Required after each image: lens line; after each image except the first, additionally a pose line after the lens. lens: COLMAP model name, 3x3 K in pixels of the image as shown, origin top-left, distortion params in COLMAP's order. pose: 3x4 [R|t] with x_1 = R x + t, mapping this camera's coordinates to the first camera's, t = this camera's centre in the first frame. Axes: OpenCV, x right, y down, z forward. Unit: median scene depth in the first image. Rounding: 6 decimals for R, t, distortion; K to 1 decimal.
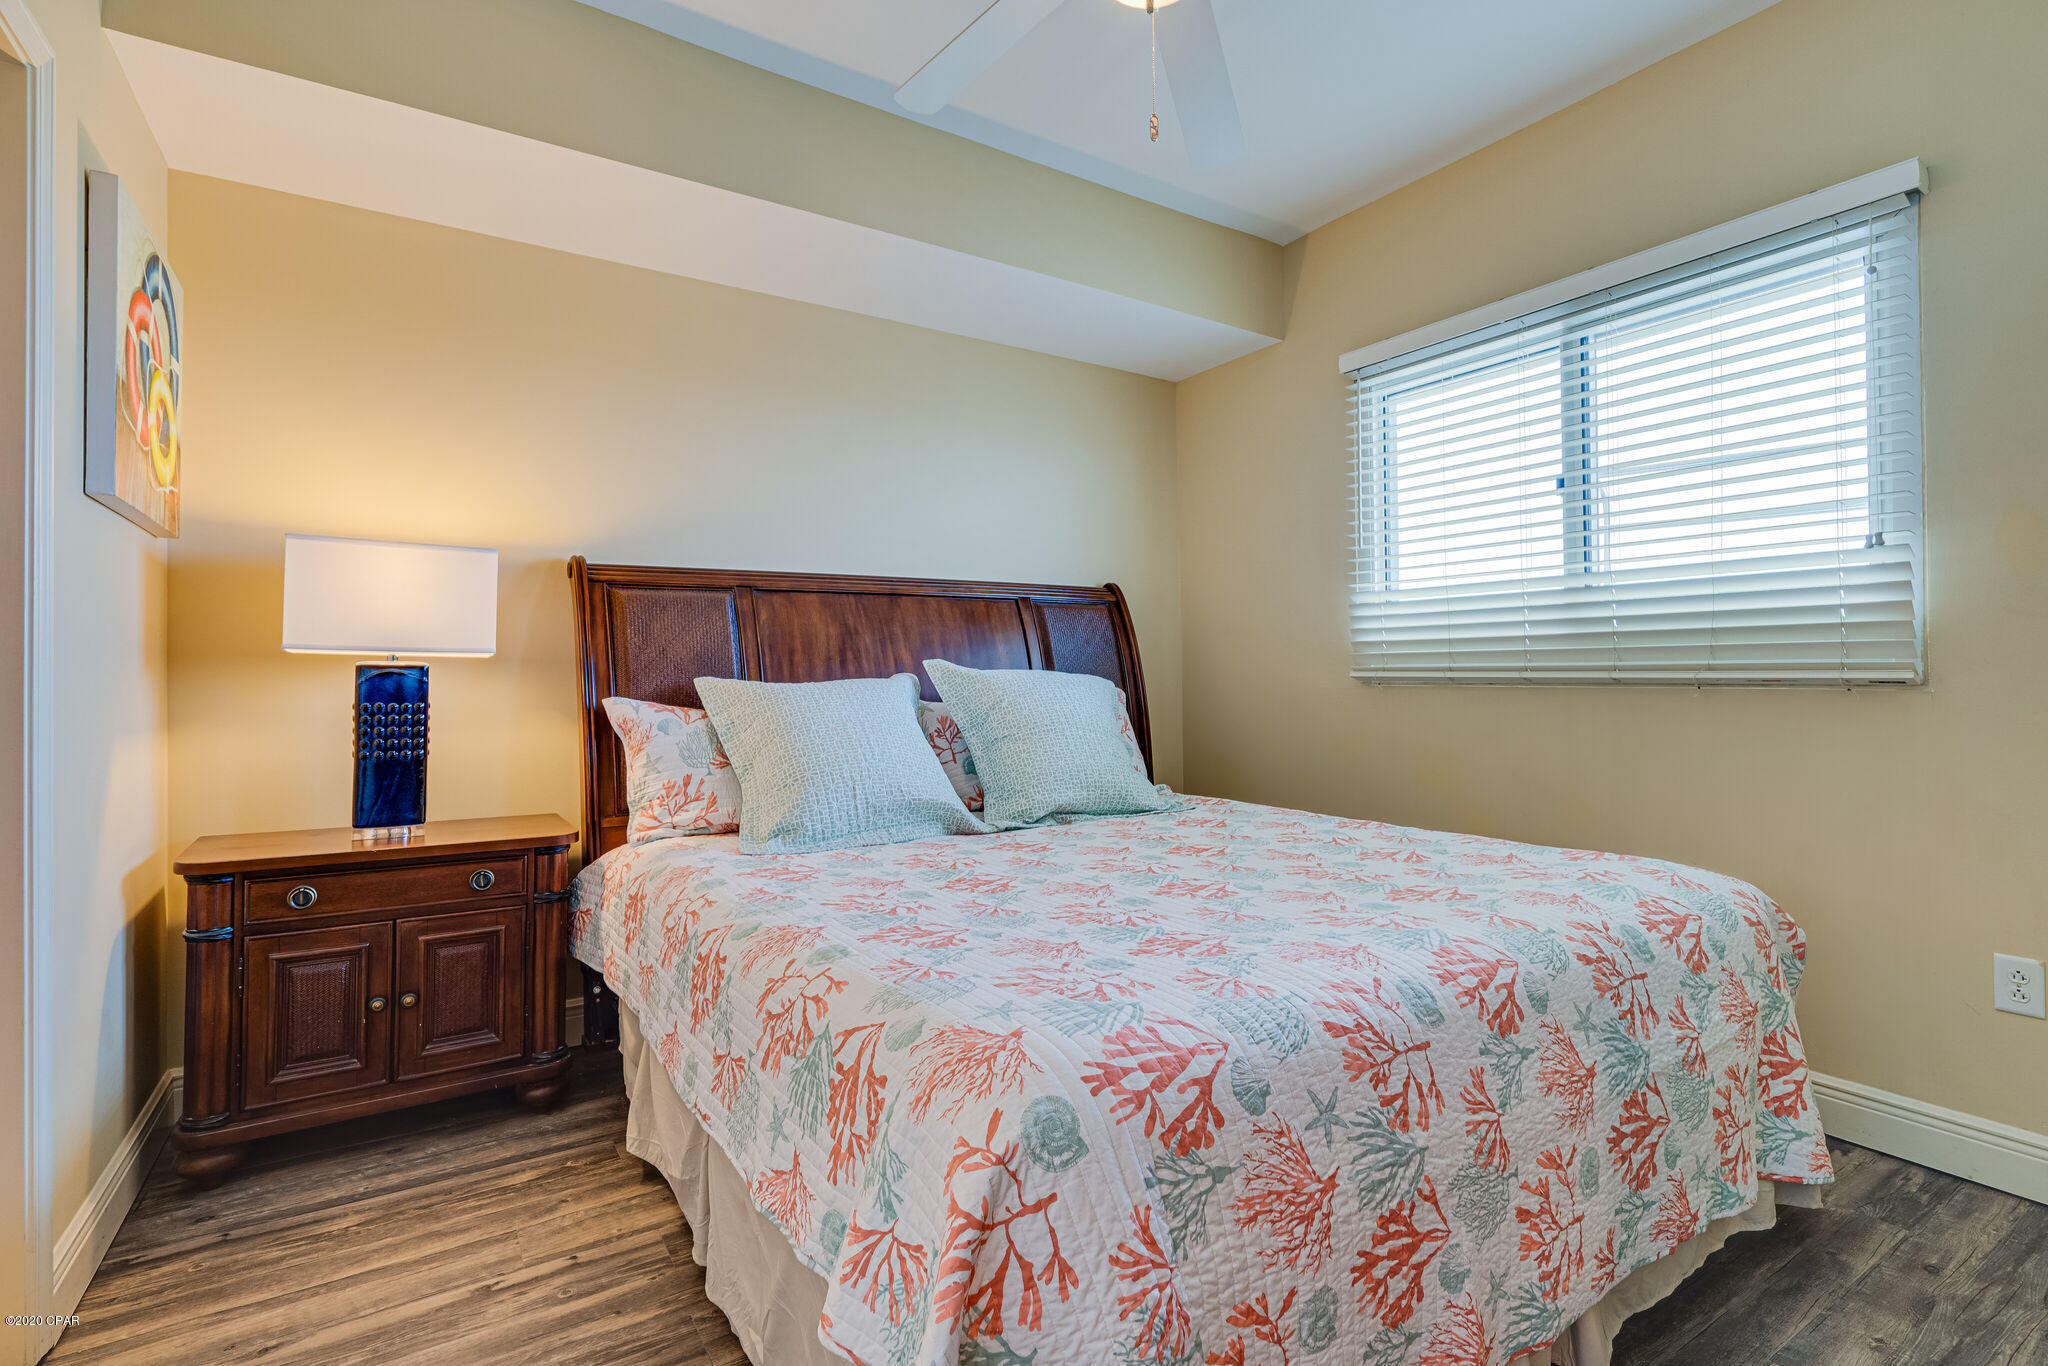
lens RADIAL K [[950.7, 0, 1009.3], [0, 950.7, 674.3], [0, 0, 1]] dist [-0.000276, -0.000060]
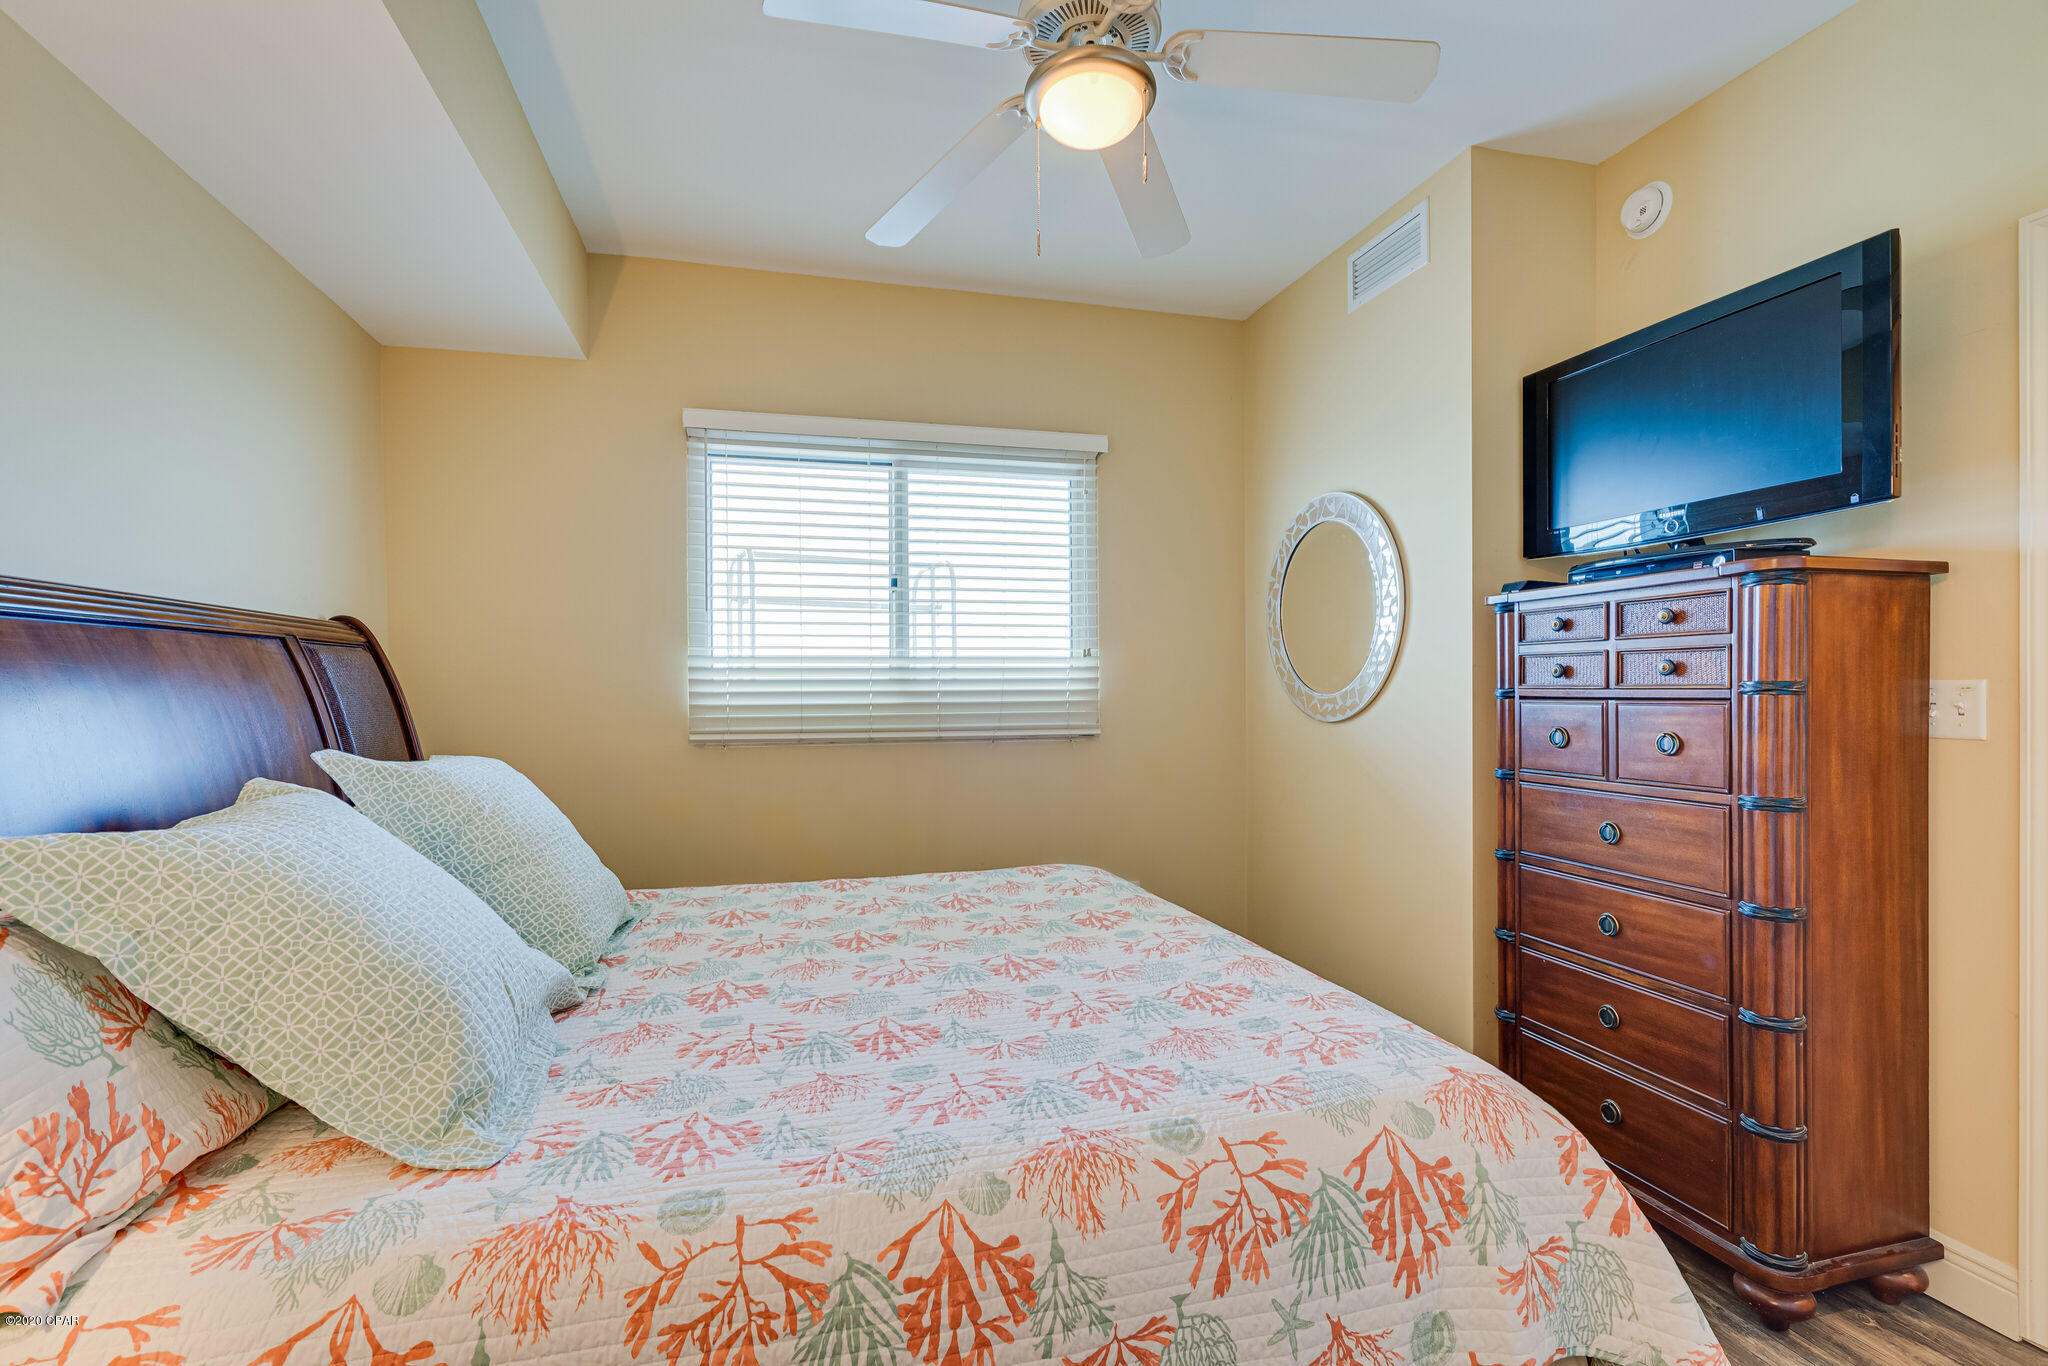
lens RADIAL K [[950.7, 0, 1012.0], [0, 950.7, 688.3], [0, 0, 1]] dist [-0.000276, -0.000060]
pose [[0.303254, 0.002030, 0.952907, -0.608699], [0.003973, 0.999986, -0.003394, -0.060367], [-0.952901, 0.004815, 0.303242, 0.508065]]
